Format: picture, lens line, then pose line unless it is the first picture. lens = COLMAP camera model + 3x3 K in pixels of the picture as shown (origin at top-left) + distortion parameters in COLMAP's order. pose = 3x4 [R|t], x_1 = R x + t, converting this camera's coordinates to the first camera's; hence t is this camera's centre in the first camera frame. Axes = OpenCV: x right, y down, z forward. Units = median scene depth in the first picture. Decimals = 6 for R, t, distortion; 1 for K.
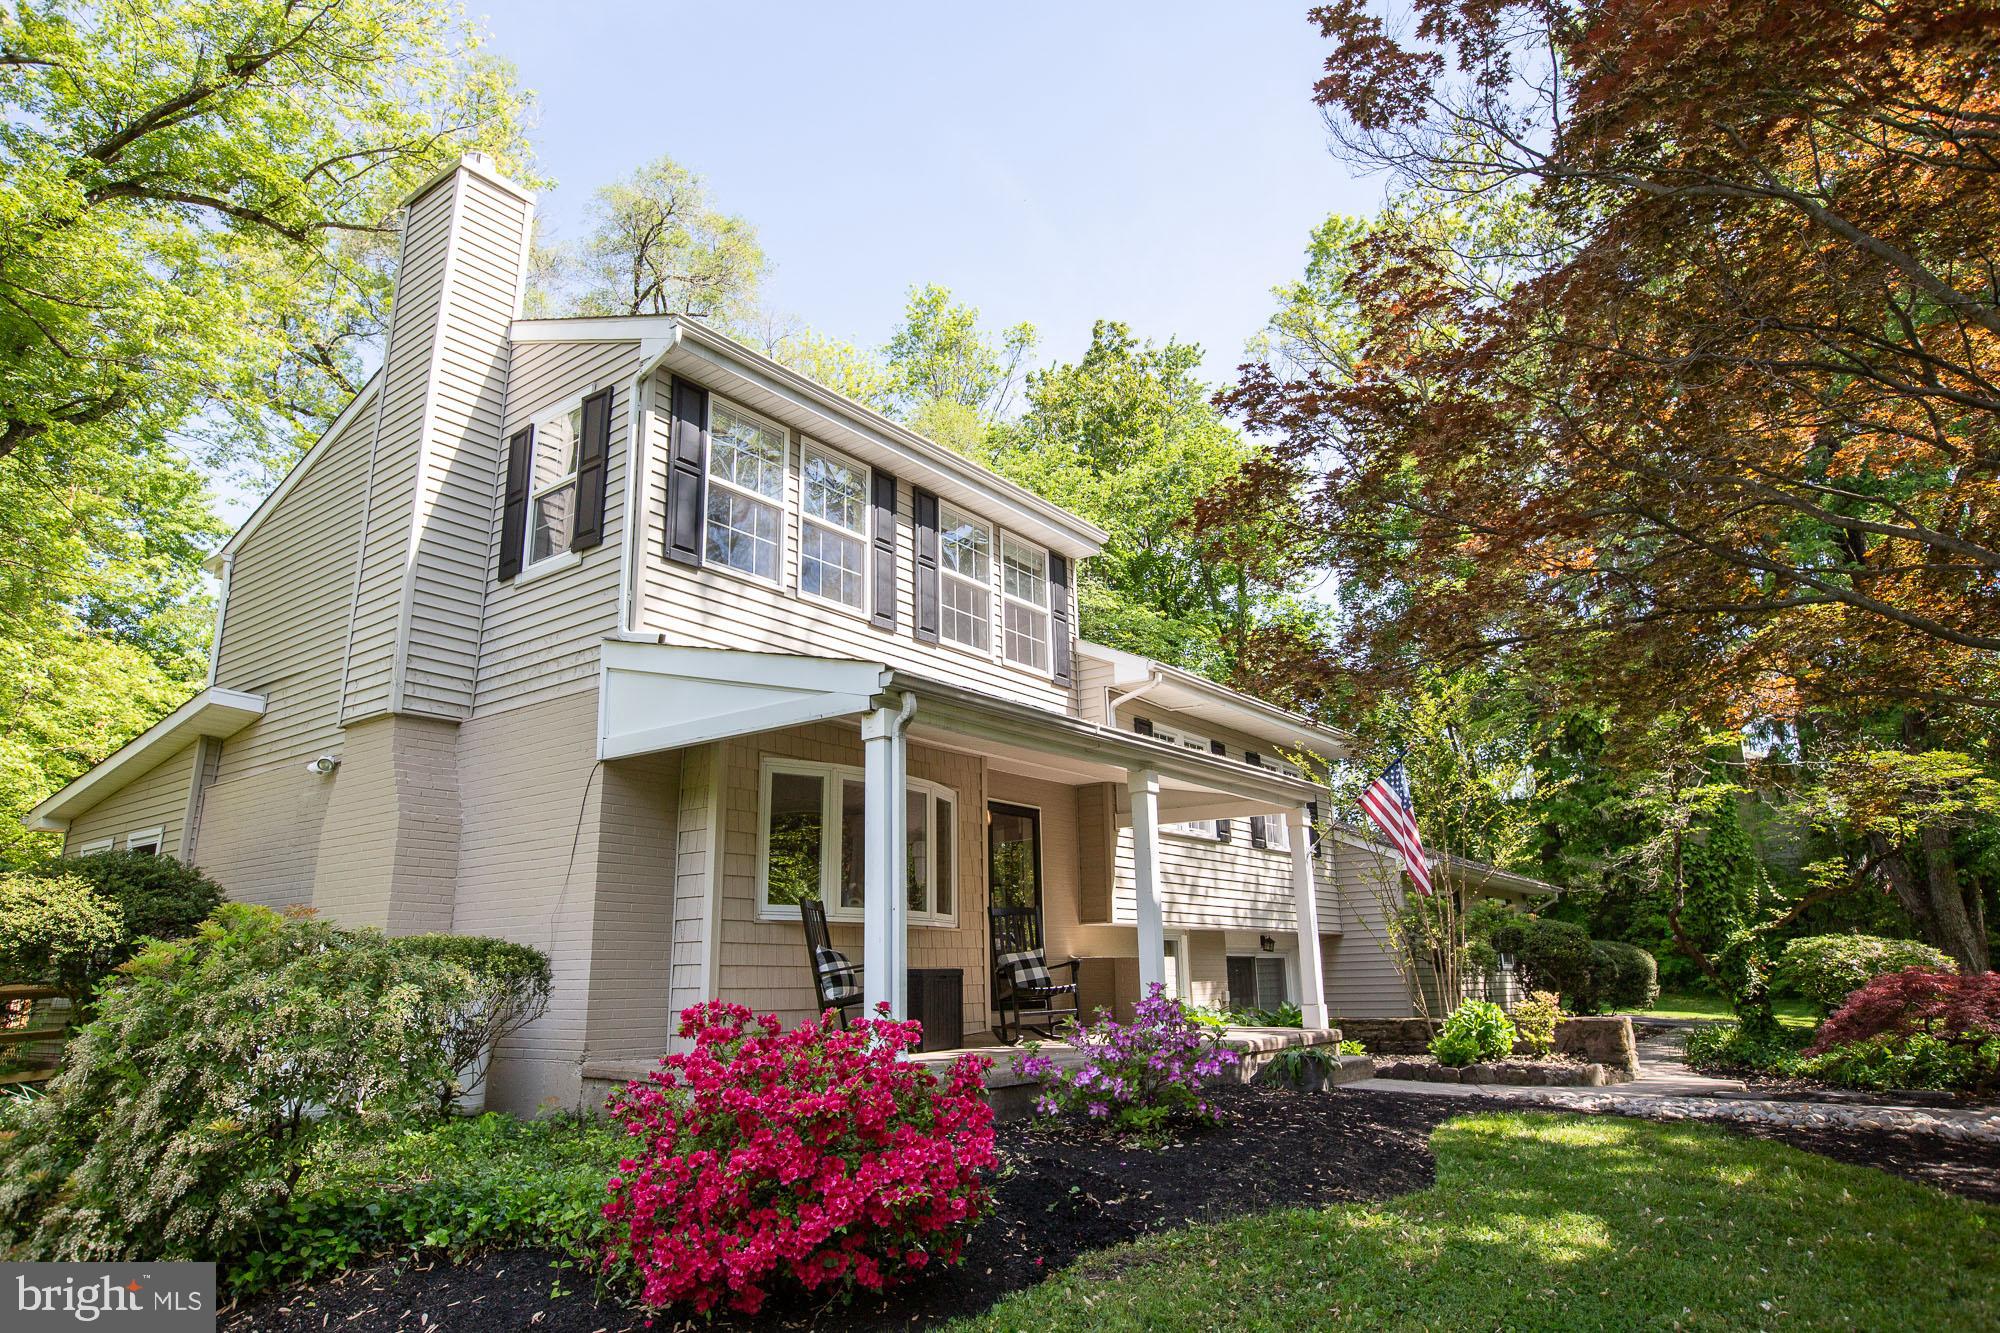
lens RADIAL K [[1199.5, 0, 1000.0], [0, 1199.5, 666.5], [0, 0, 1]] dist [-0.003326, 0.001796]
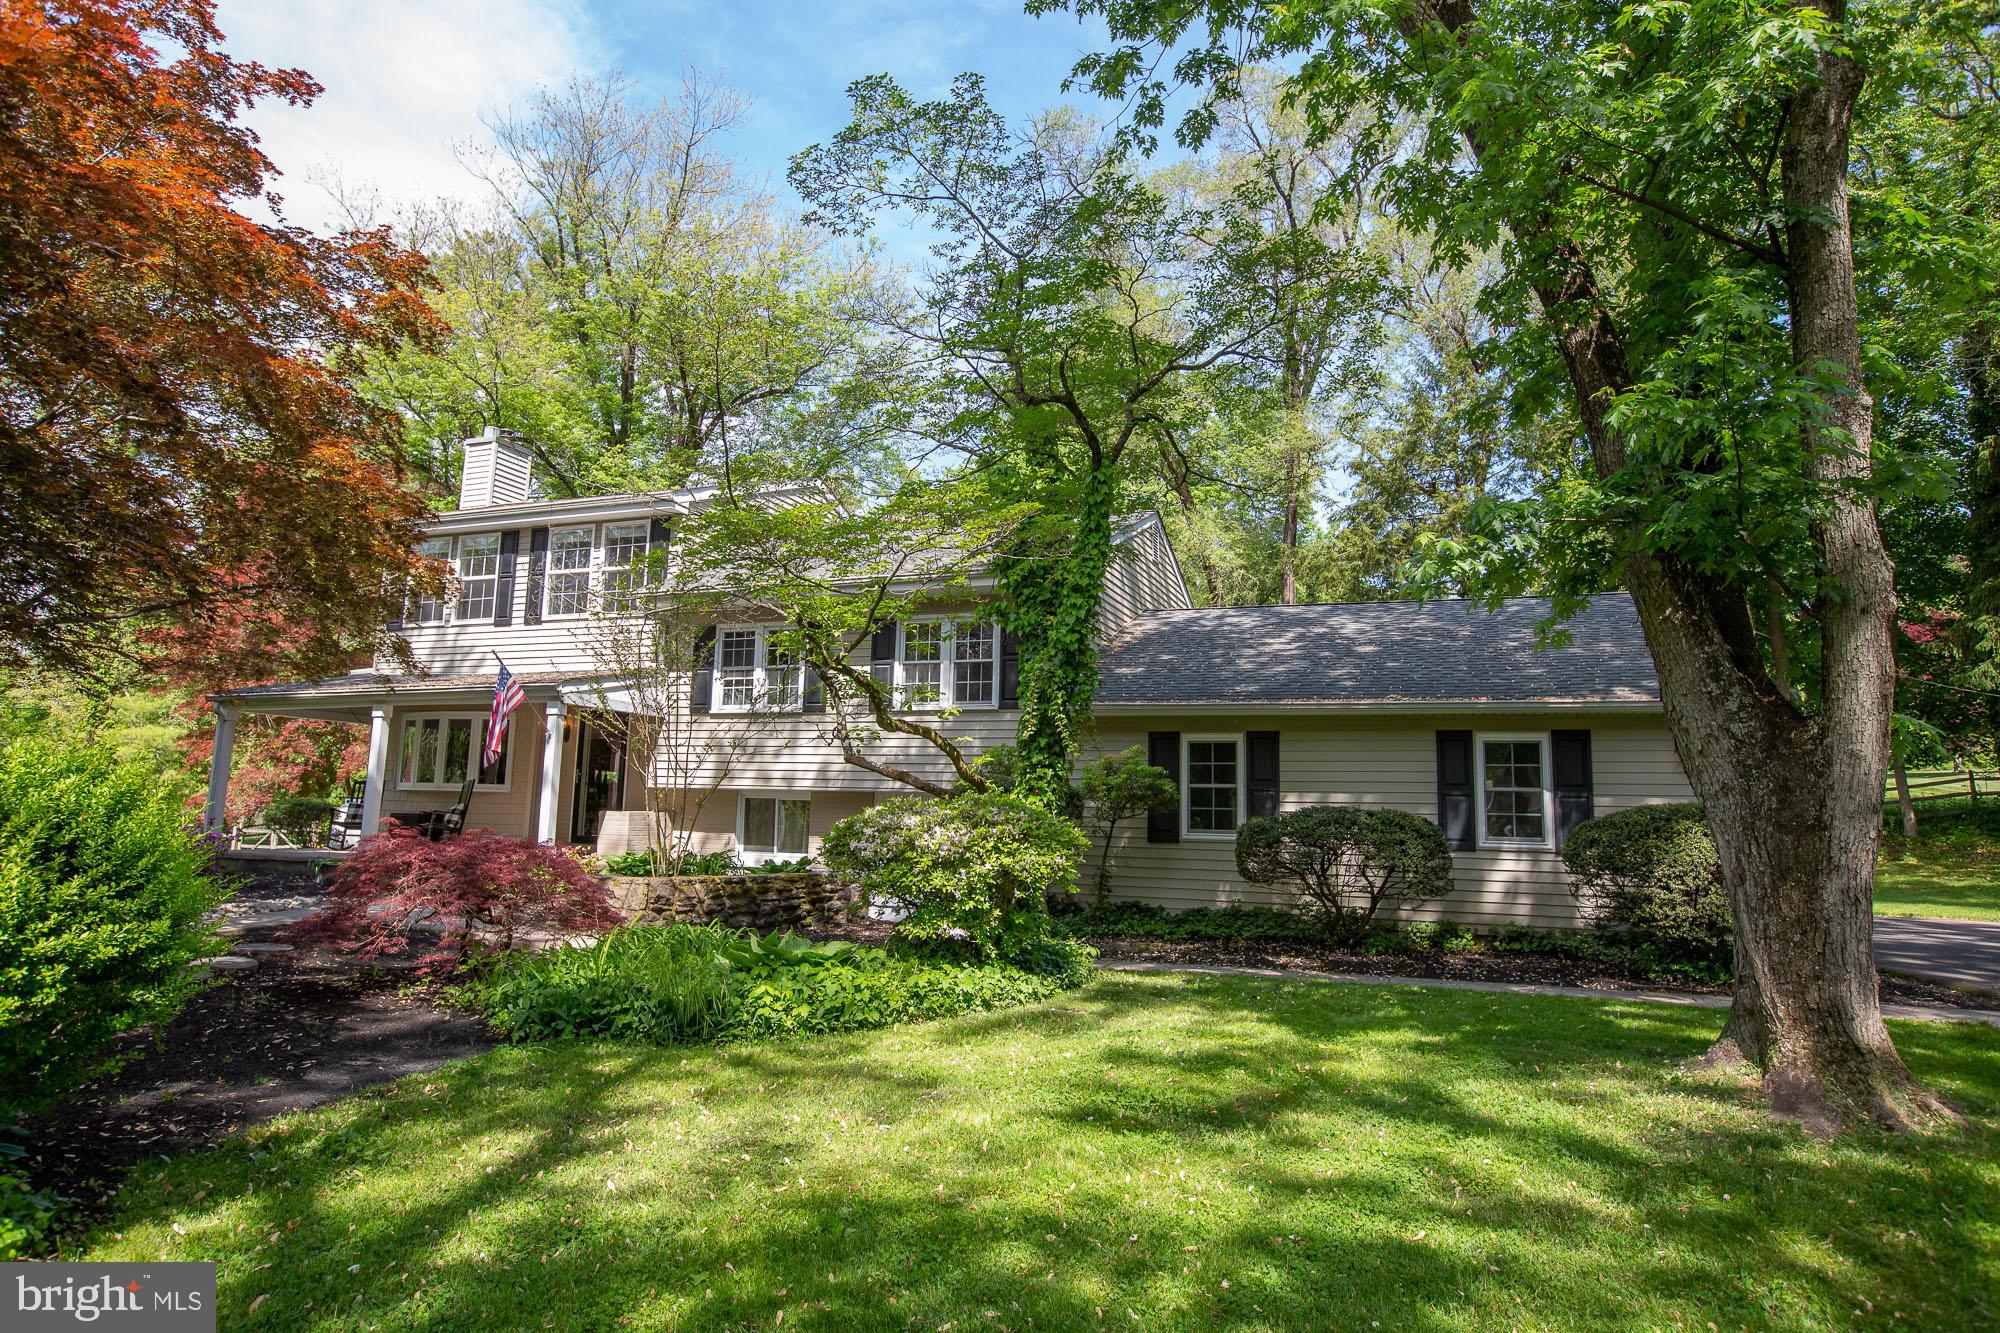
lens RADIAL K [[1199.5, 0, 1000.0], [0, 1199.5, 666.5], [0, 0, 1]] dist [-0.003326, 0.001796]
pose [[0.274527, -0.115772, -0.954585, 1.719247], [0.212489, 0.975488, -0.057198, 0.274469], [0.937808, -0.187136, 0.292398, 1.142015]]
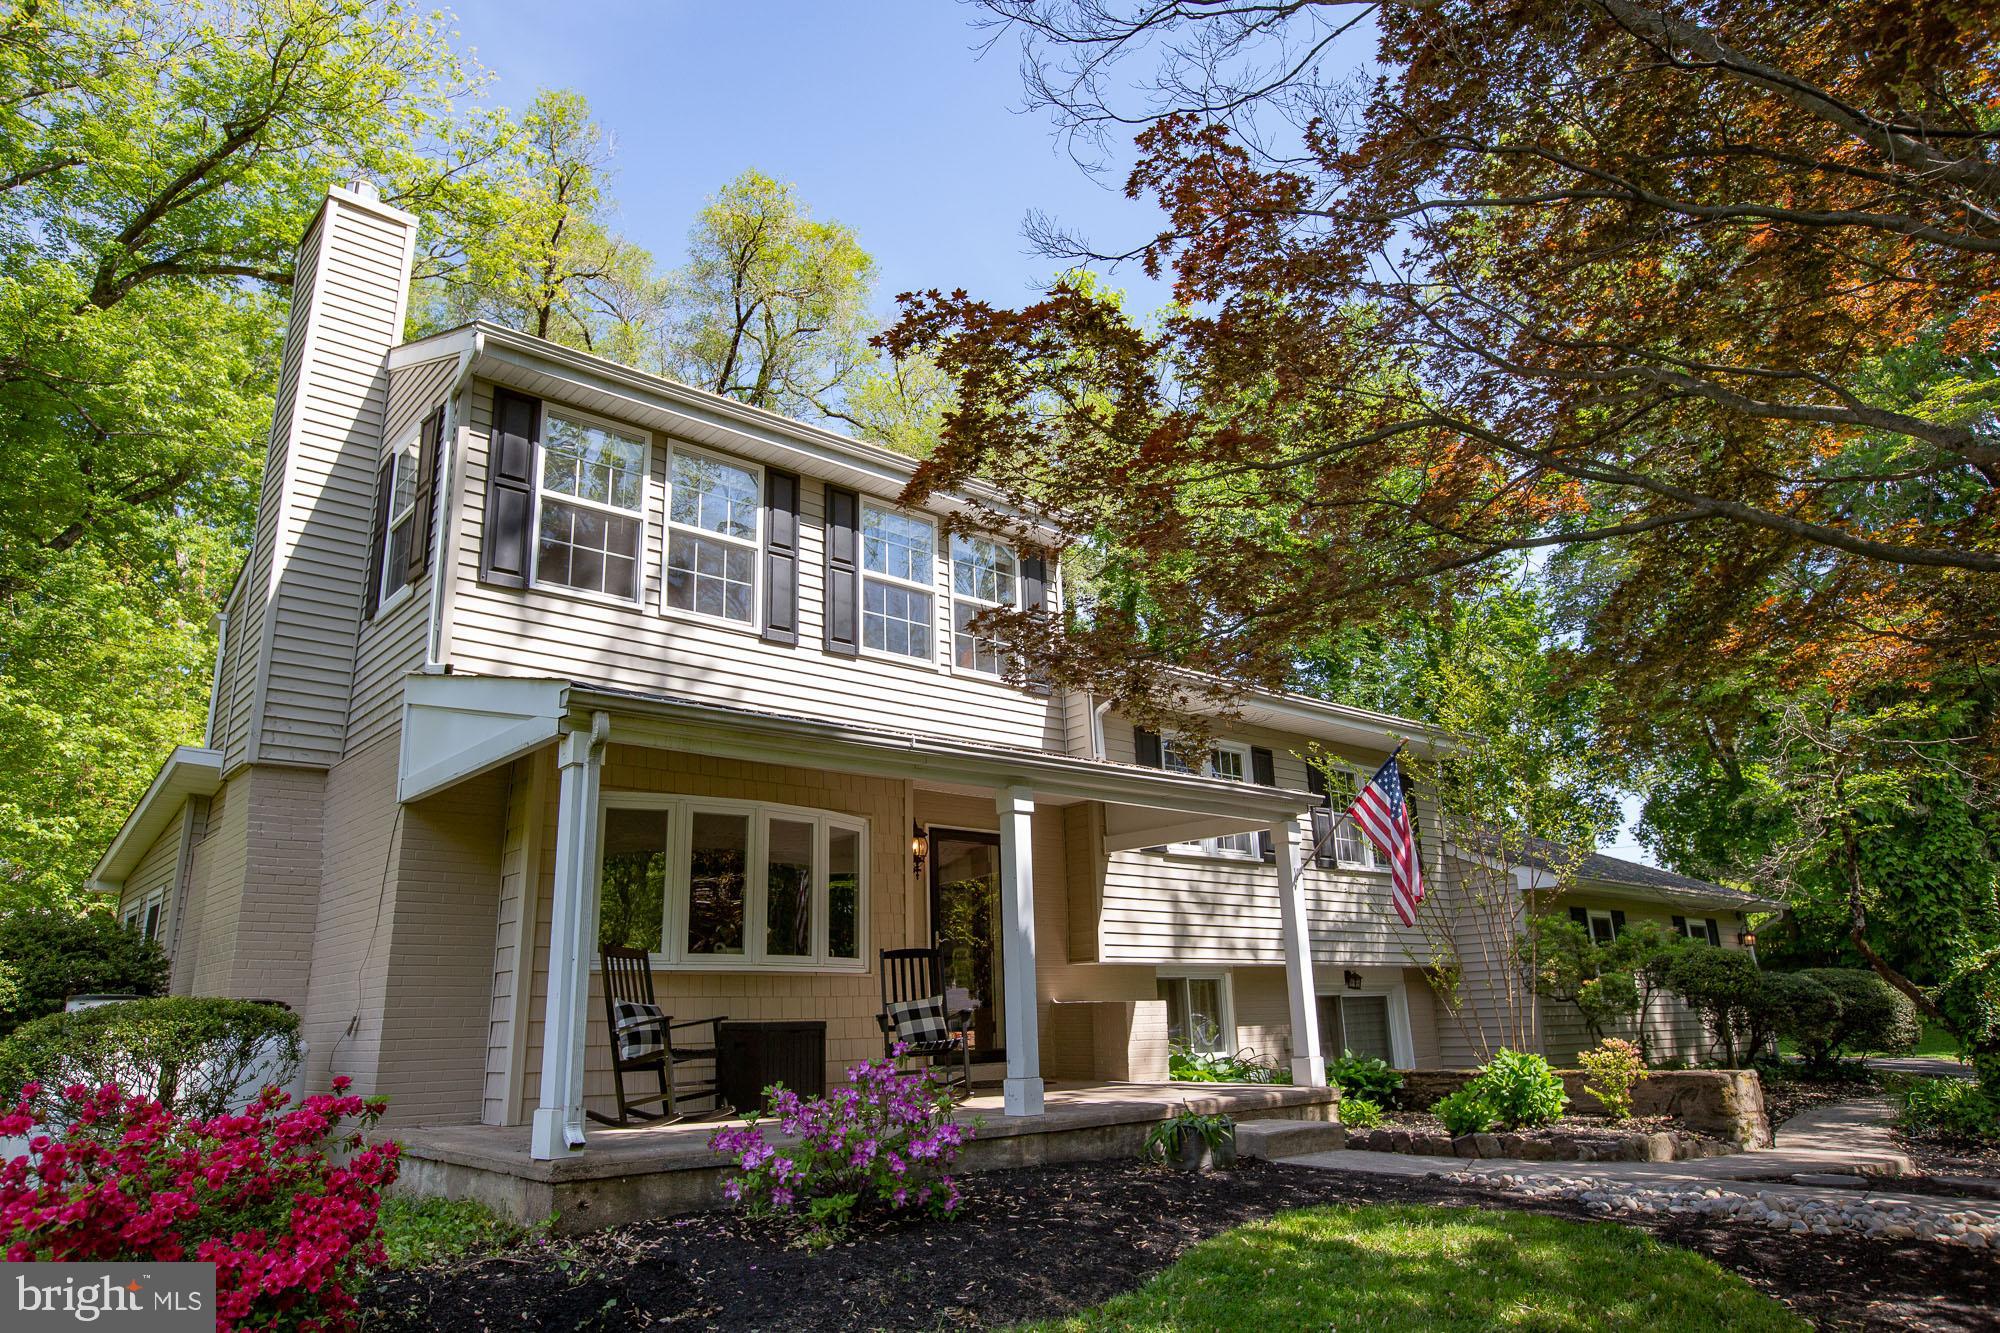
lens RADIAL K [[1280.8, 0, 1000.0], [0, 1280.8, 666.5], [0, 0, 1]] dist [0.004311, 0.004631]
pose [[0.978914, -0.064717, -0.193752, 0.248429], [0.062029, 0.997876, -0.019919, 0.016003], [0.194630, 0.007481, 0.980848, 0.084578]]
